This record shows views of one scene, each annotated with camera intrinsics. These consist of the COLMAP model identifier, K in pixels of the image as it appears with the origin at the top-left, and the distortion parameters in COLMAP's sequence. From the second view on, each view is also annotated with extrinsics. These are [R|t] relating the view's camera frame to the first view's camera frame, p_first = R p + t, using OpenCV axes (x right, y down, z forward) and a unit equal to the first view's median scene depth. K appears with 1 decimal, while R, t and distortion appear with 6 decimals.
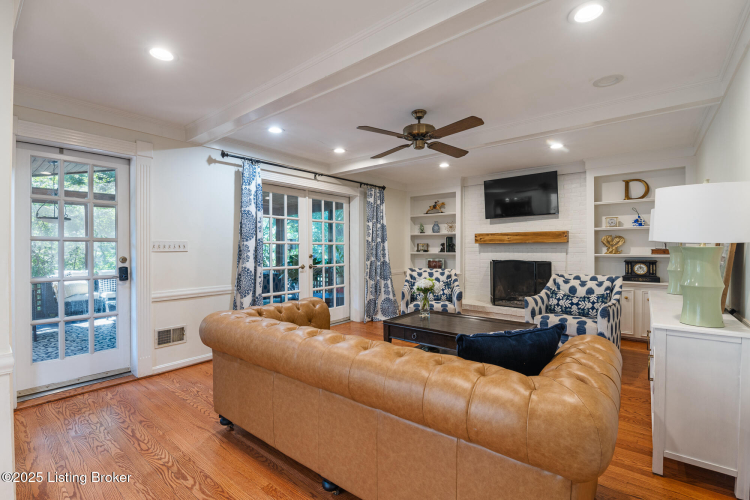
lens RADIAL K [[340.8, 0, 375.0], [0, 340.8, 250.0], [0, 0, 1]] dist [-0.003801, -0.000617]
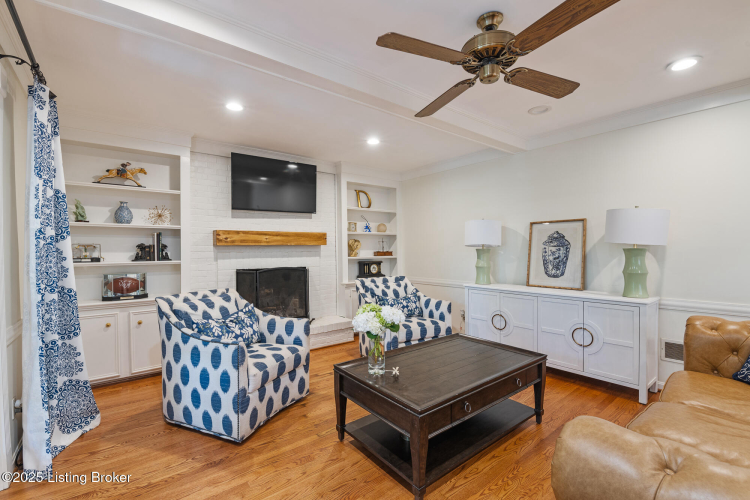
lens RADIAL K [[333.1, 0, 378.7], [0, 333.1, 252.7], [0, 0, 1]] dist [-0.005178, -0.000746]
pose [[0.216323, -0.007609, 0.976292, -0.259740], [0.014169, 0.999889, 0.004653, -0.003887], [-0.976219, 0.012827, 0.216407, 0.584283]]
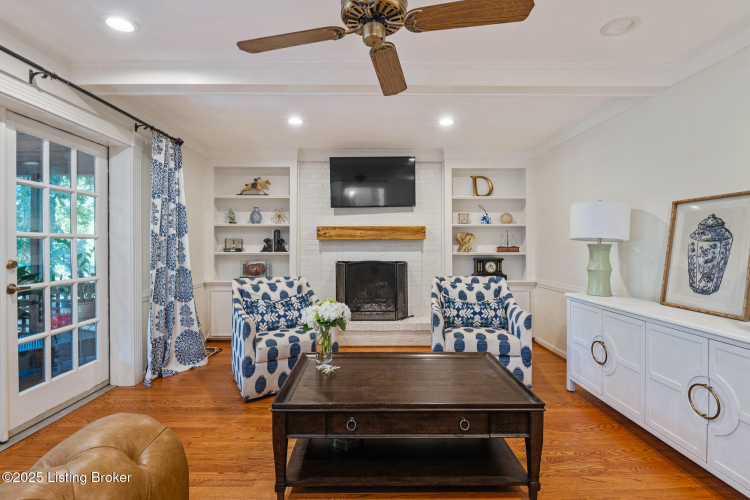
lens RADIAL K [[357.8, 0, 374.7], [0, 357.8, 245.6], [0, 0, 1]] dist [-0.000537, -0.001014]
pose [[0.770354, 0.001431, 0.637615, -0.110020], [0.002585, 0.999982, -0.005368, -0.001670], [-0.637611, 0.005784, 0.770337, 0.329124]]
